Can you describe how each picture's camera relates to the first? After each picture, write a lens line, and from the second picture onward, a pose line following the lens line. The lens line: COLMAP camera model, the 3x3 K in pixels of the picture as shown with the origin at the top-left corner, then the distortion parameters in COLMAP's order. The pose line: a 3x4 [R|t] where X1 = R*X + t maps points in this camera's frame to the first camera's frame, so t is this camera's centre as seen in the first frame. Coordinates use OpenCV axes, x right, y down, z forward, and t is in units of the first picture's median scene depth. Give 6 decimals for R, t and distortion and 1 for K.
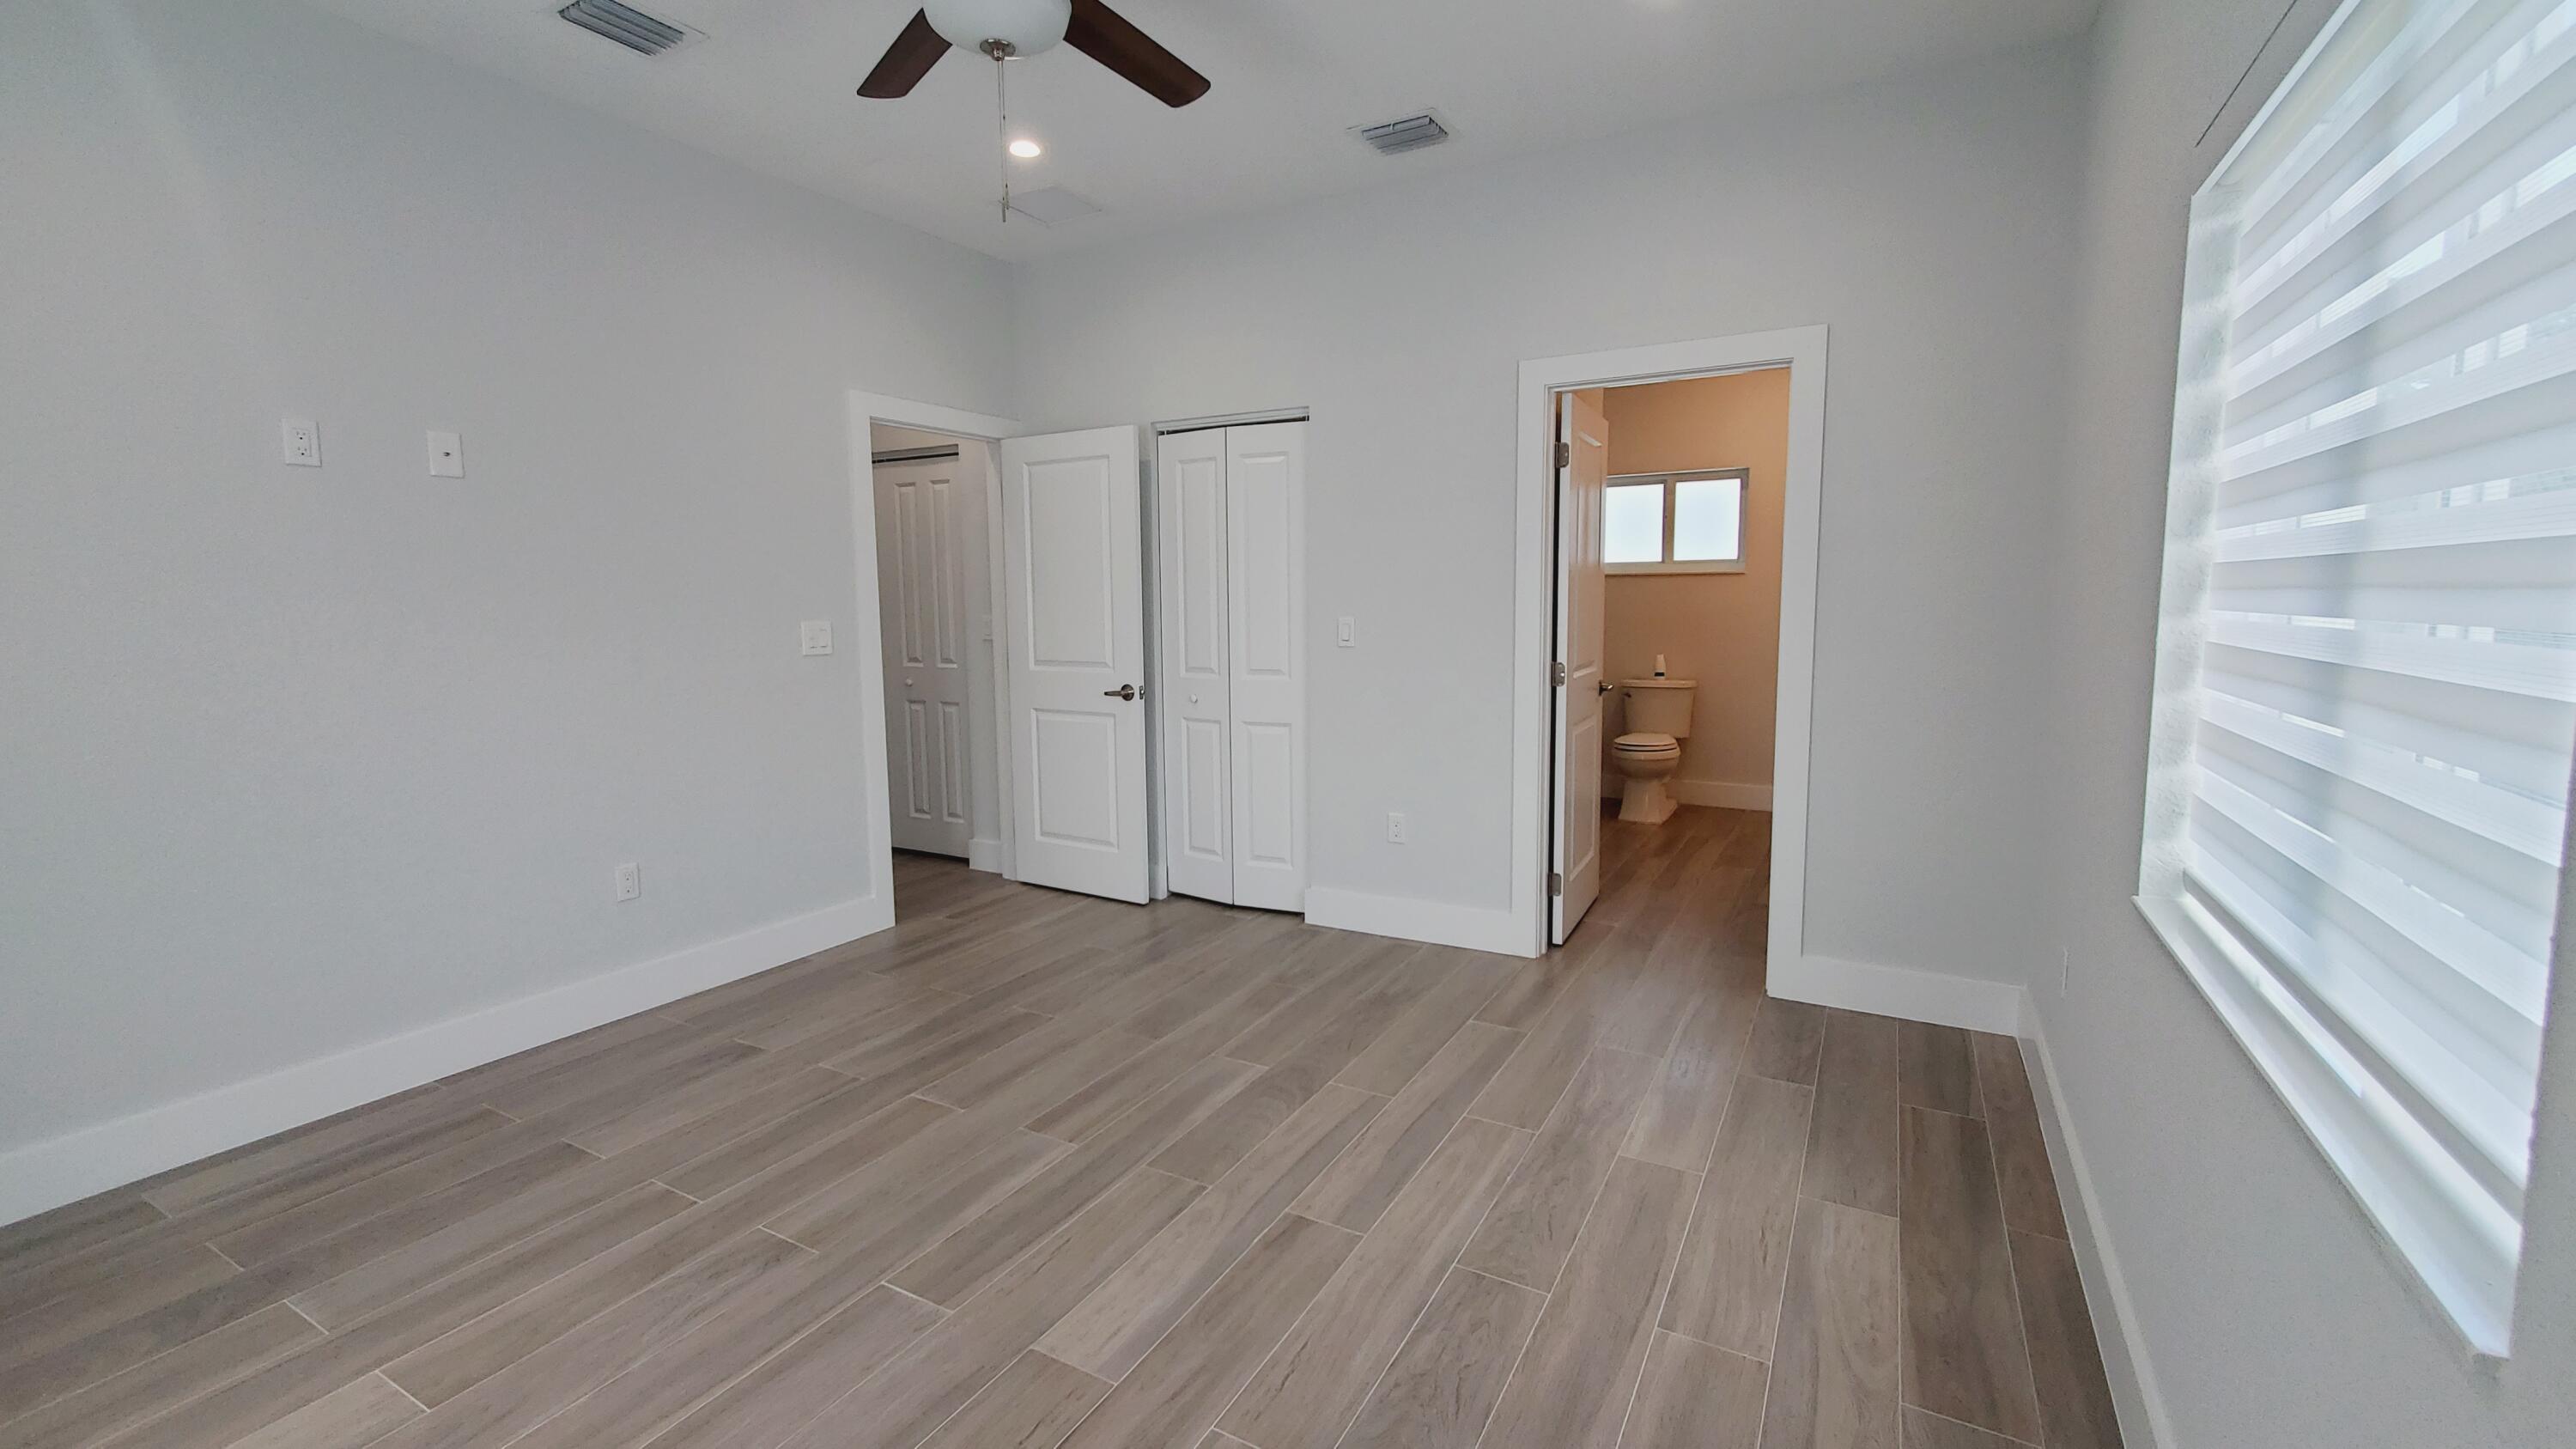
lens RADIAL K [[1076.2, 0, 1248.2], [0, 1076.2, 725.2], [0, 0, 1]] dist [0.004371, 0.000298]
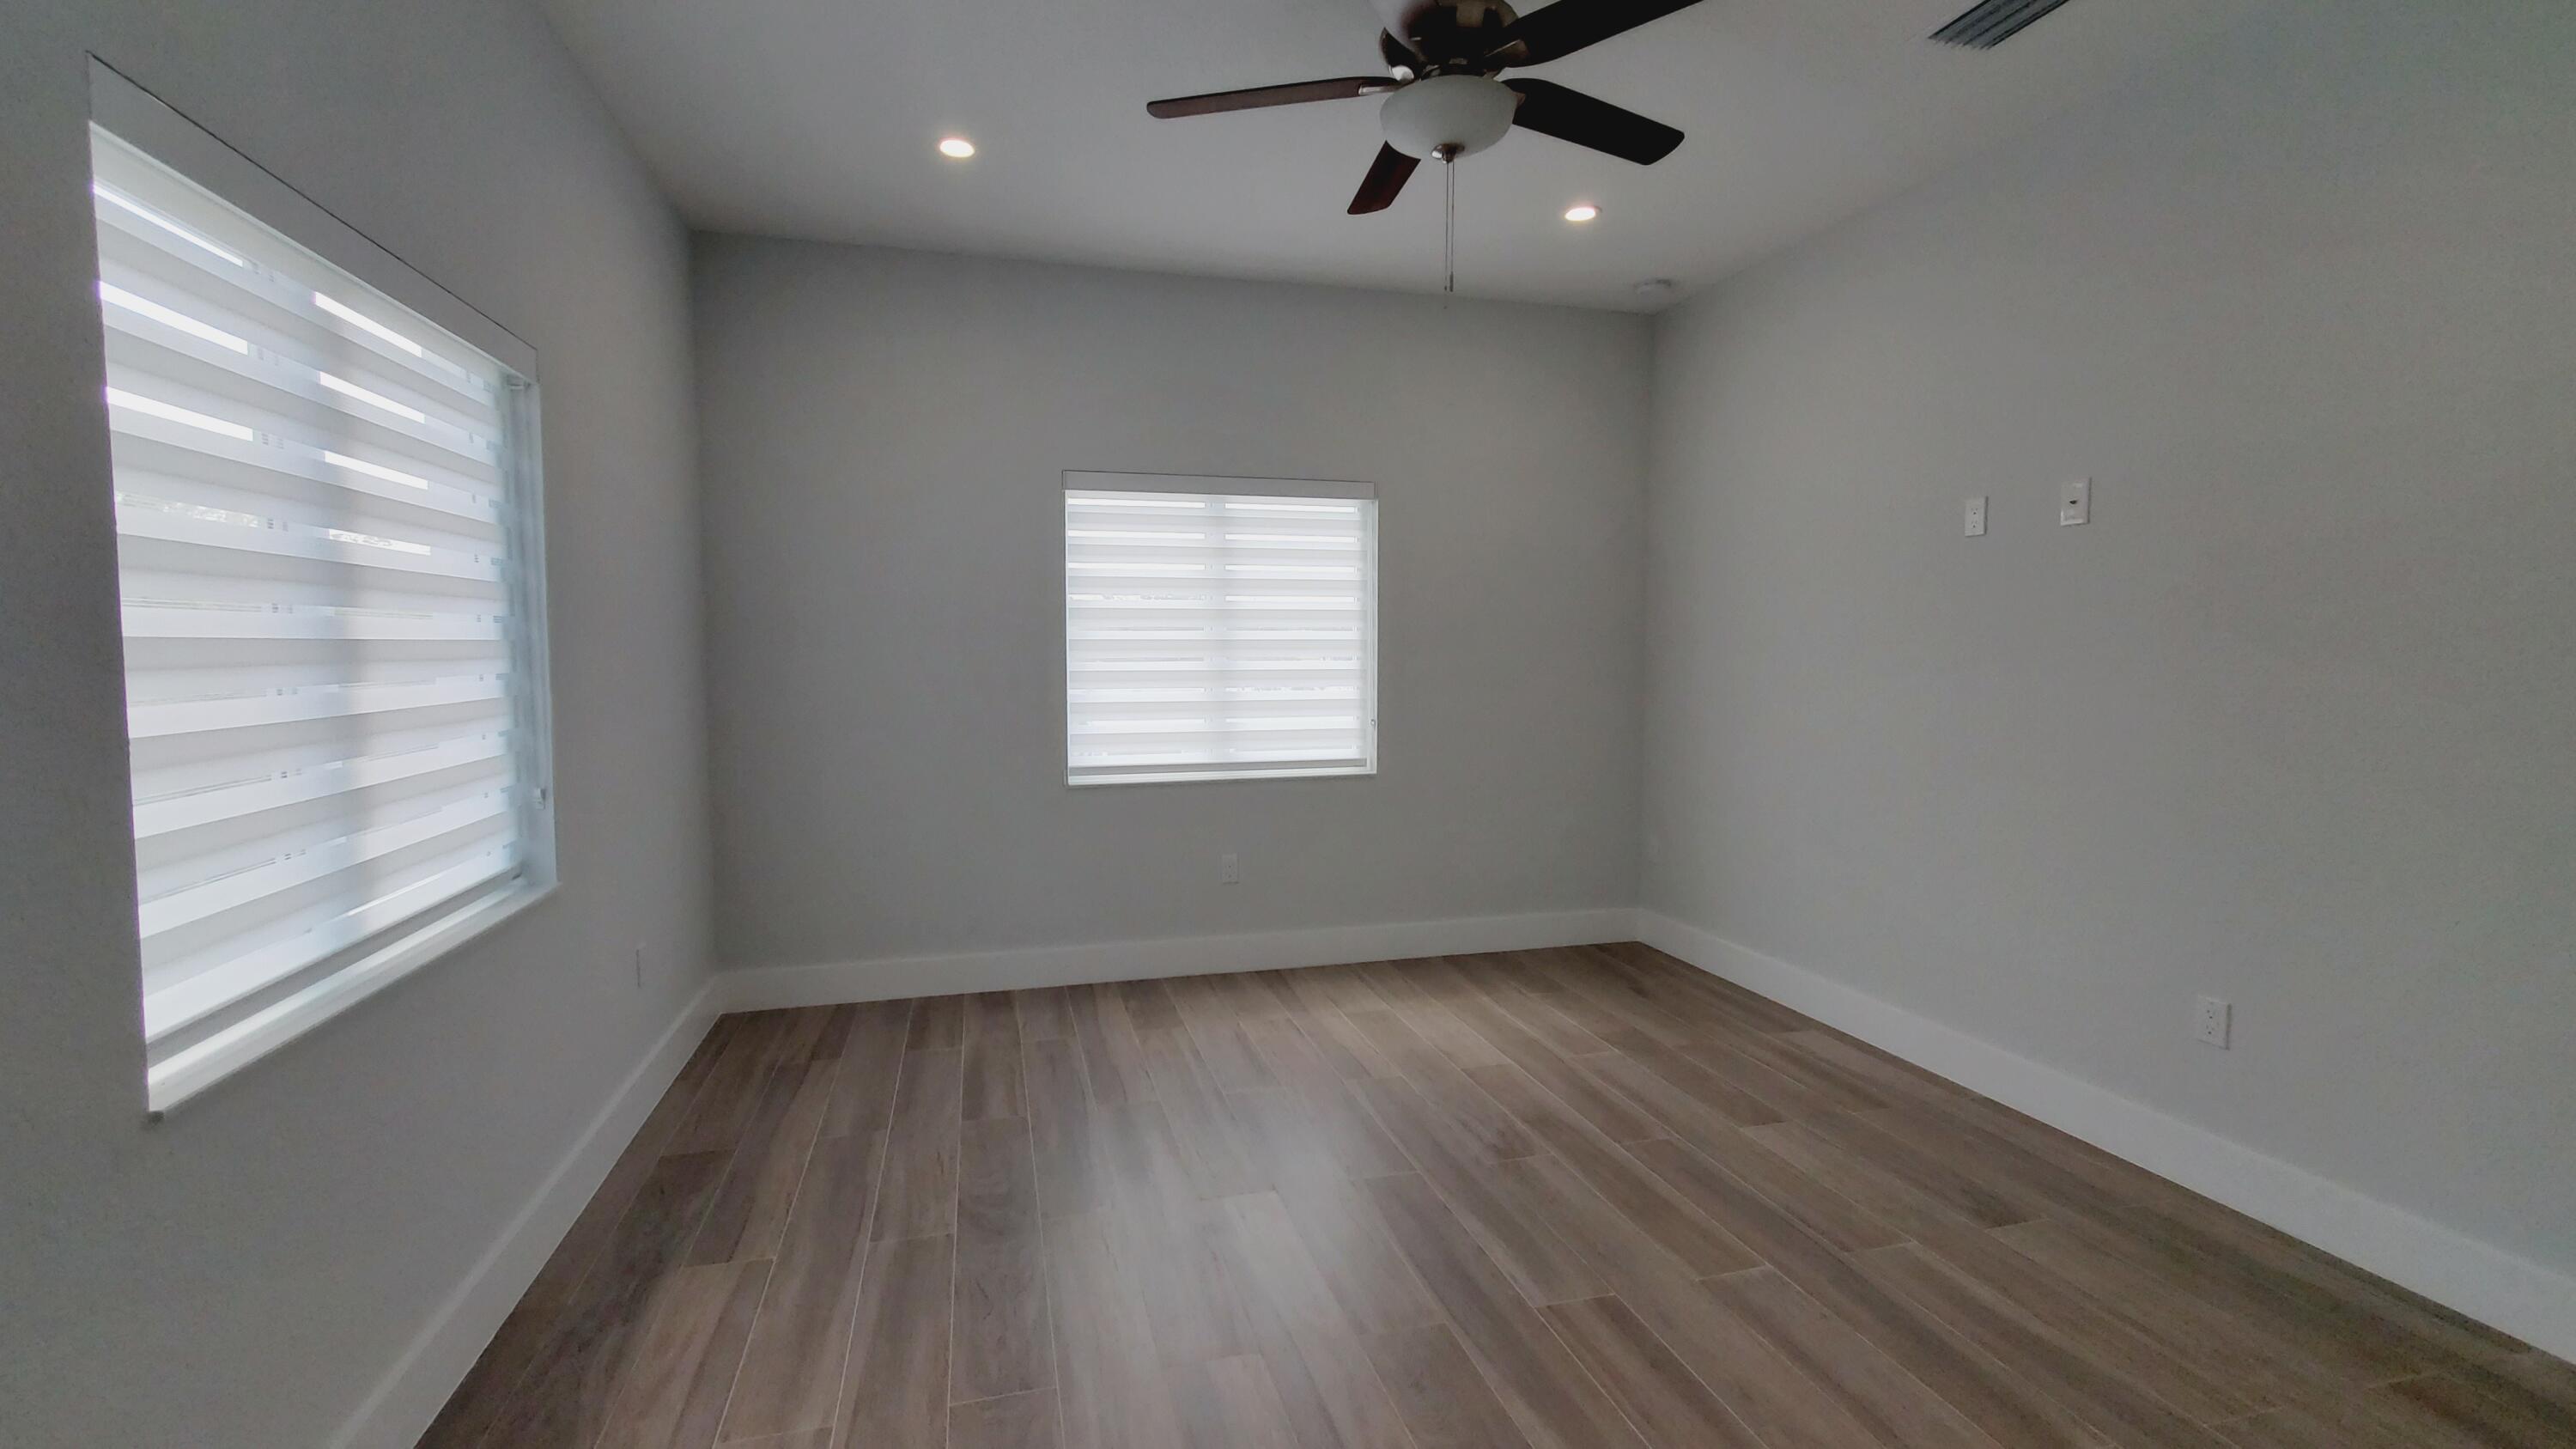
lens RADIAL K [[1076.2, 0, 1268.3], [0, 1076.2, 729.1], [0, 0, 1]] dist [0.004371, 0.000298]
pose [[-0.697383, 0.067868, -0.713478, 0.555301], [-0.077736, 0.982470, 0.169438, -0.178512], [0.712470, 0.173626, -0.679883, 1.345834]]
